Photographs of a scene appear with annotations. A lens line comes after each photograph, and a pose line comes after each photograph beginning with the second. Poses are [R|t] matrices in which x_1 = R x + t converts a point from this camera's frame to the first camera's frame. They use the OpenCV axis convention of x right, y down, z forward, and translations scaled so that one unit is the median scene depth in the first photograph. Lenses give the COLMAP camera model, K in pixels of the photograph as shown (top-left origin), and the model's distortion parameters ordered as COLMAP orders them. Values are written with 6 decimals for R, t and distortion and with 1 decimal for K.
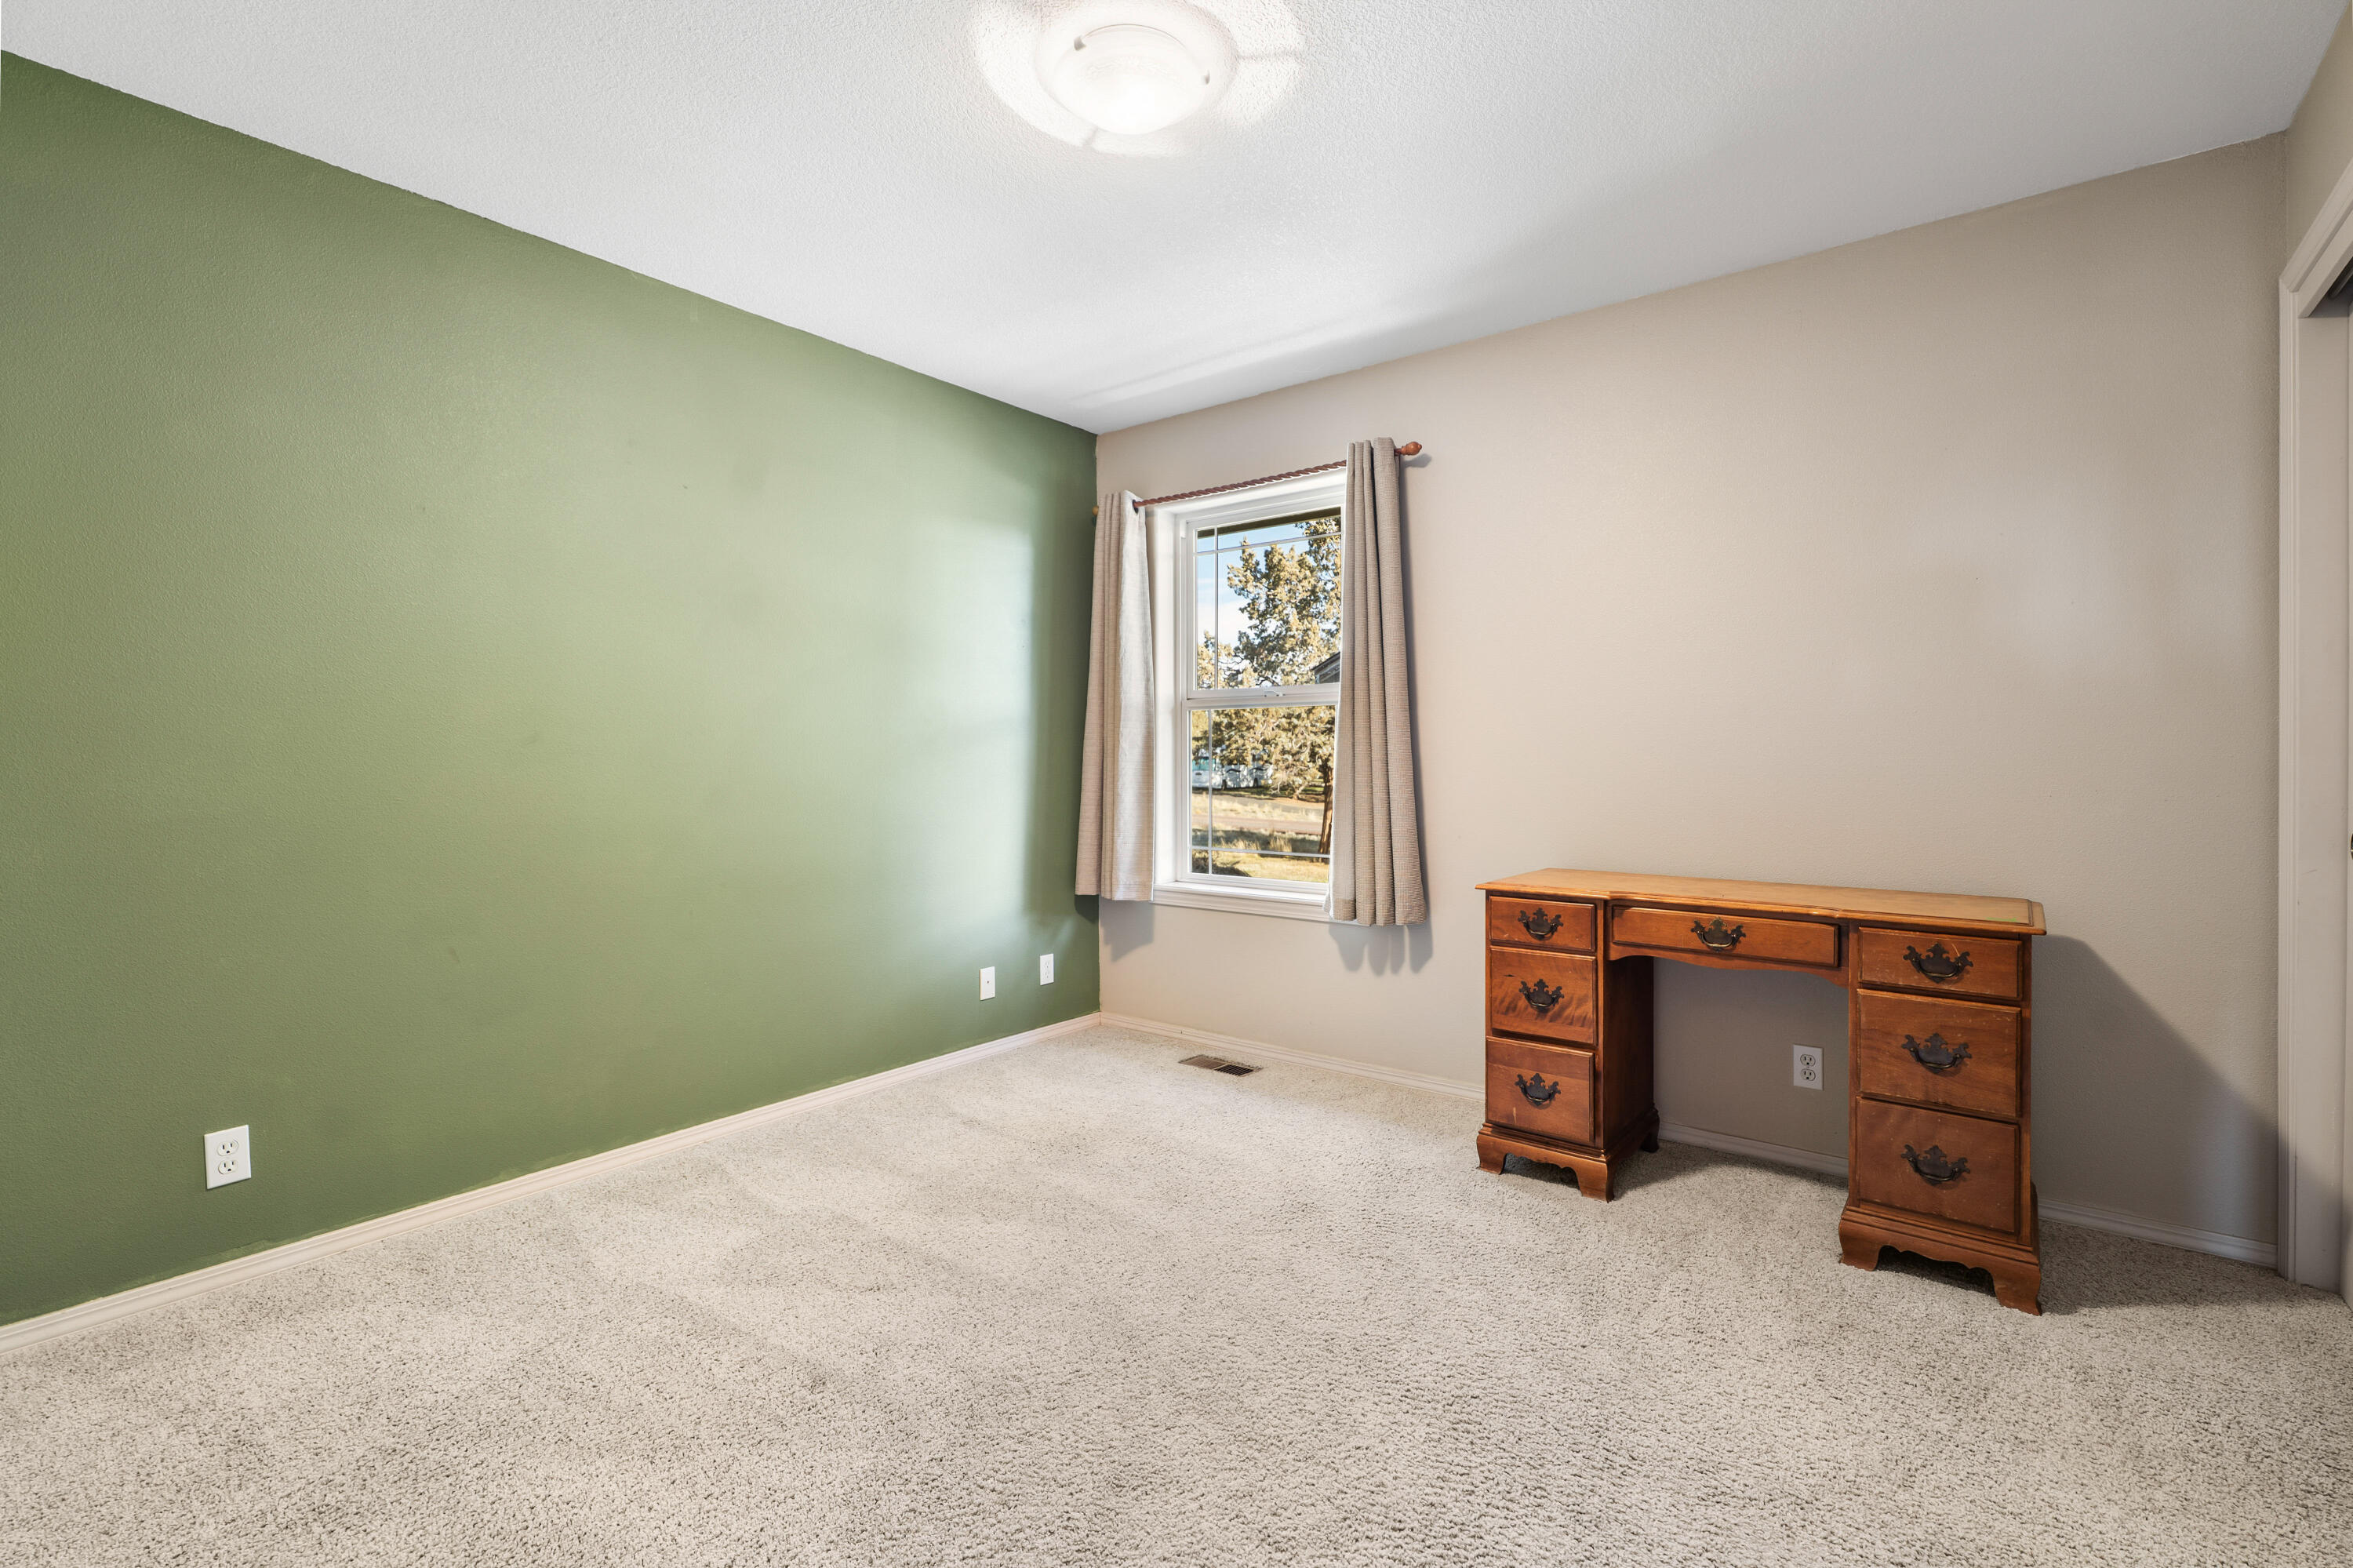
lens RADIAL K [[1054.6, 0, 1177.4], [0, 1054.6, 769.8], [0, 0, 1]] dist [-0.000284, 0.001060]
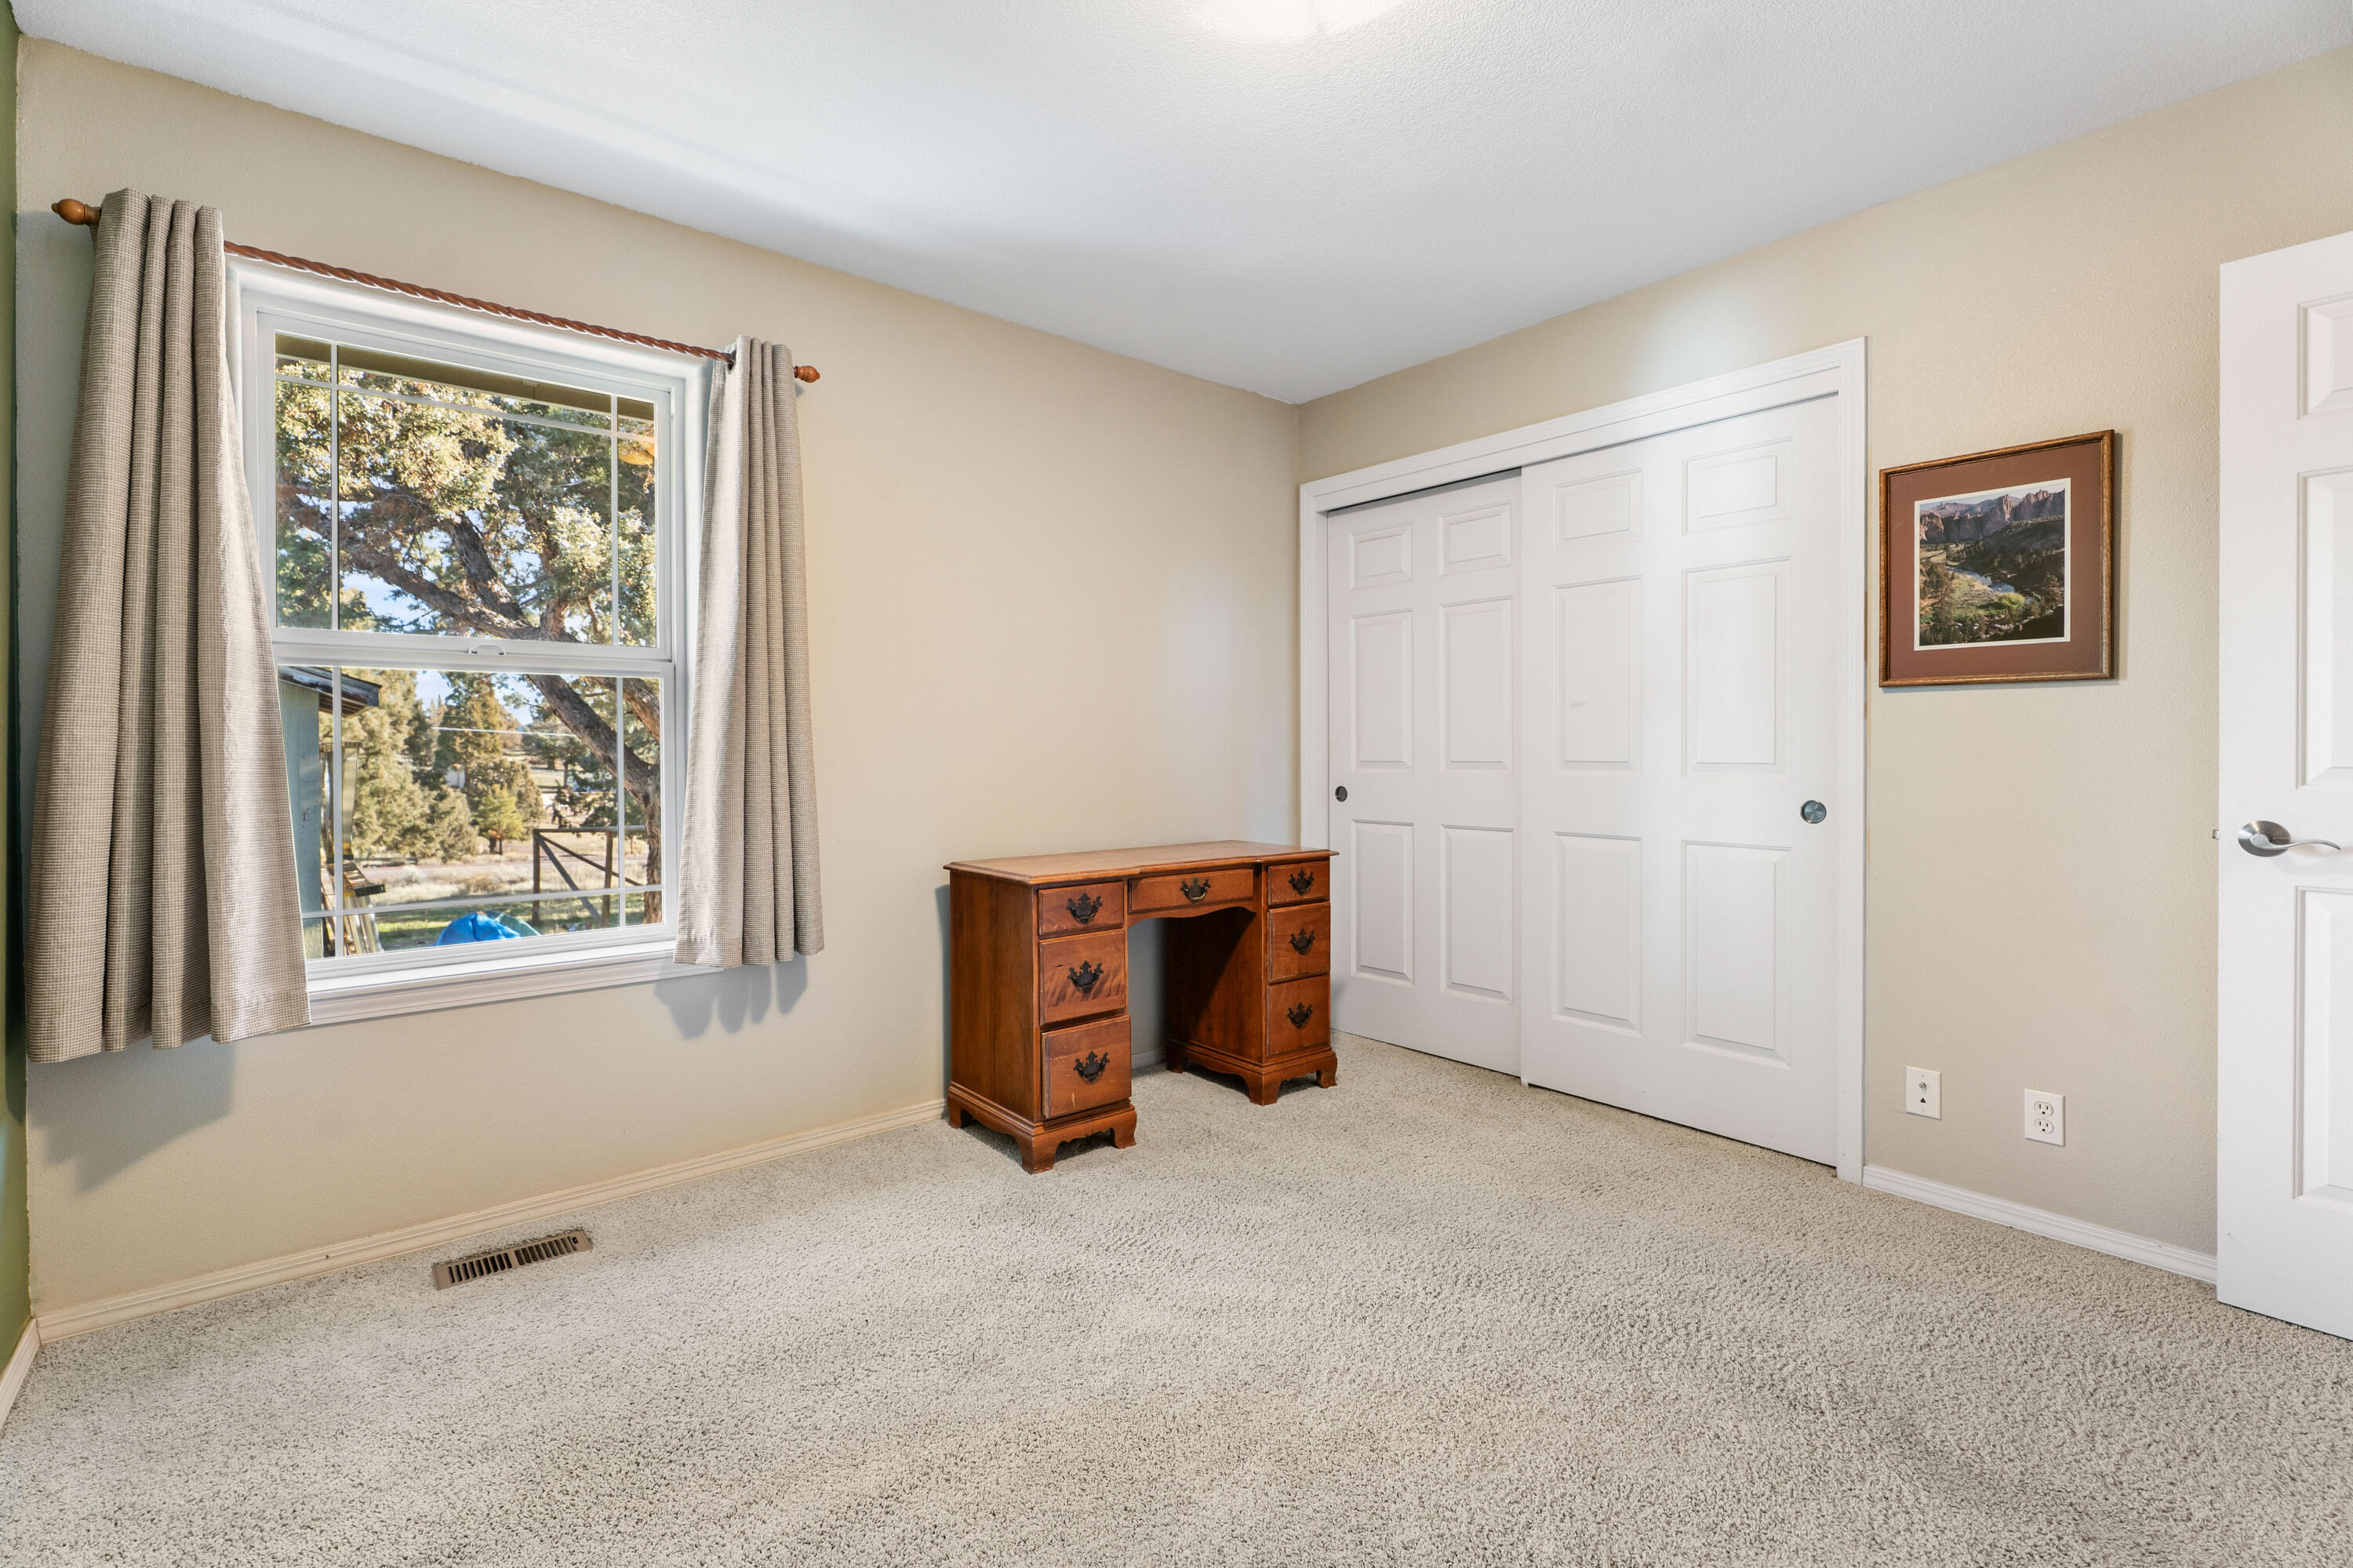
lens RADIAL K [[1054.6, 0, 1178.5], [0, 1054.6, 764.2], [0, 0, 1]] dist [-0.000284, 0.001060]
pose [[0.204181, -0.011505, 0.978866, -0.658117], [0.013915, 0.999864, 0.008850, -0.004453], [-0.978834, 0.011814, 0.204313, 0.694050]]
